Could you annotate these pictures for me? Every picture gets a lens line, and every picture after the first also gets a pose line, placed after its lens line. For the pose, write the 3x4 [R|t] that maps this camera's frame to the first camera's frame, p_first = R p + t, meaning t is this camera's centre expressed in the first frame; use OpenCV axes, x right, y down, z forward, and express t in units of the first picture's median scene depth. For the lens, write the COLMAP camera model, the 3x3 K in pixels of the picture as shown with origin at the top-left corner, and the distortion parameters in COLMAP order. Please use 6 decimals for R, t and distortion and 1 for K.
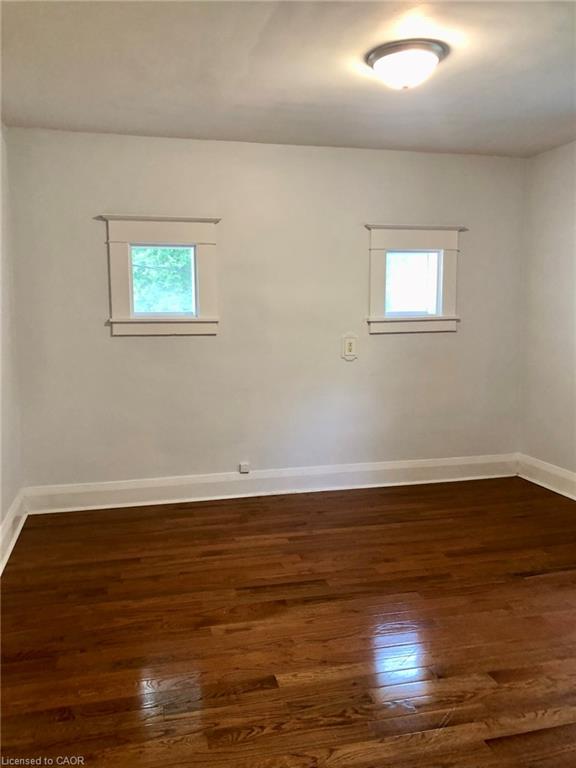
lens RADIAL K [[634.1, 0, 277.3], [0, 634.1, 374.1], [0, 0, 1]] dist [0.083655, -0.086204]
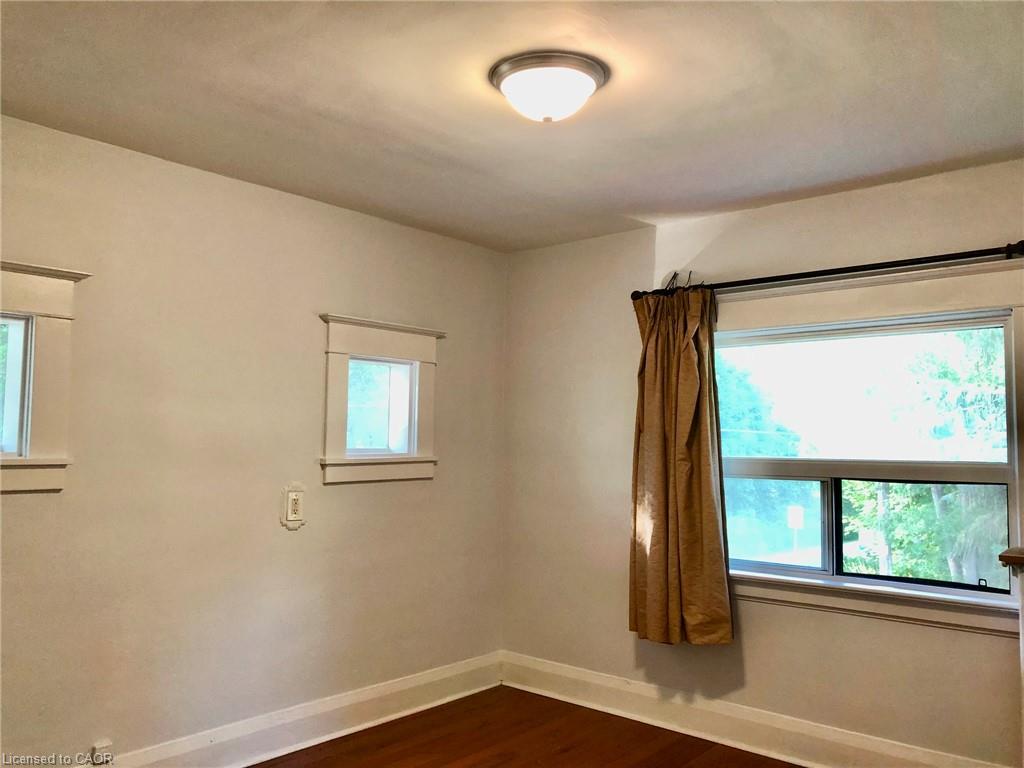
lens RADIAL K [[847.8, 0, 501.1], [0, 847.8, 385.4], [0, 0, 1]] dist [0.075527, -0.085038]
pose [[0.820952, 0.055013, 0.568341, -0.206596], [0.041377, 0.986999, -0.155307, -0.023109], [-0.569496, 0.151016, 0.808003, 0.220754]]
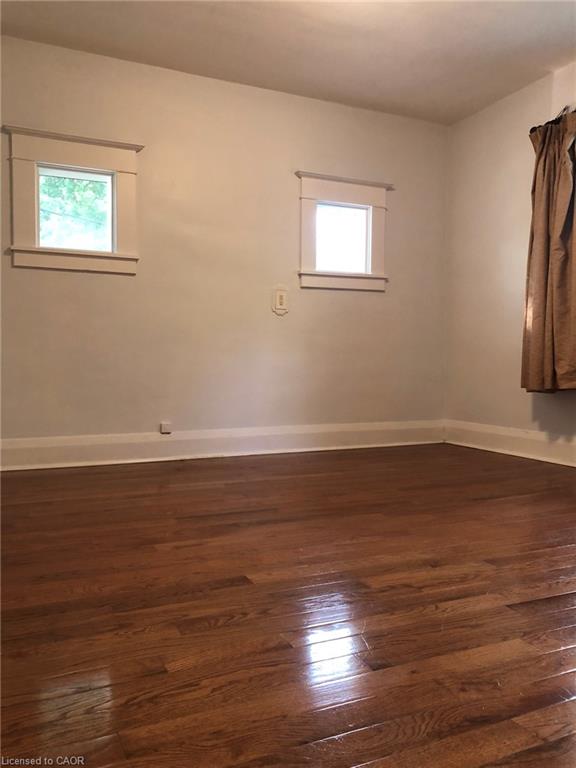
lens RADIAL K [[635.9, 0, 286.9], [0, 635.9, 372.4], [0, 0, 1]] dist [0.075527, -0.085038]
pose [[0.981116, 0.008230, 0.193247, -0.061130], [0.008255, 0.996402, -0.084349, 0.152749], [-0.193246, 0.084351, 0.977518, 0.091692]]
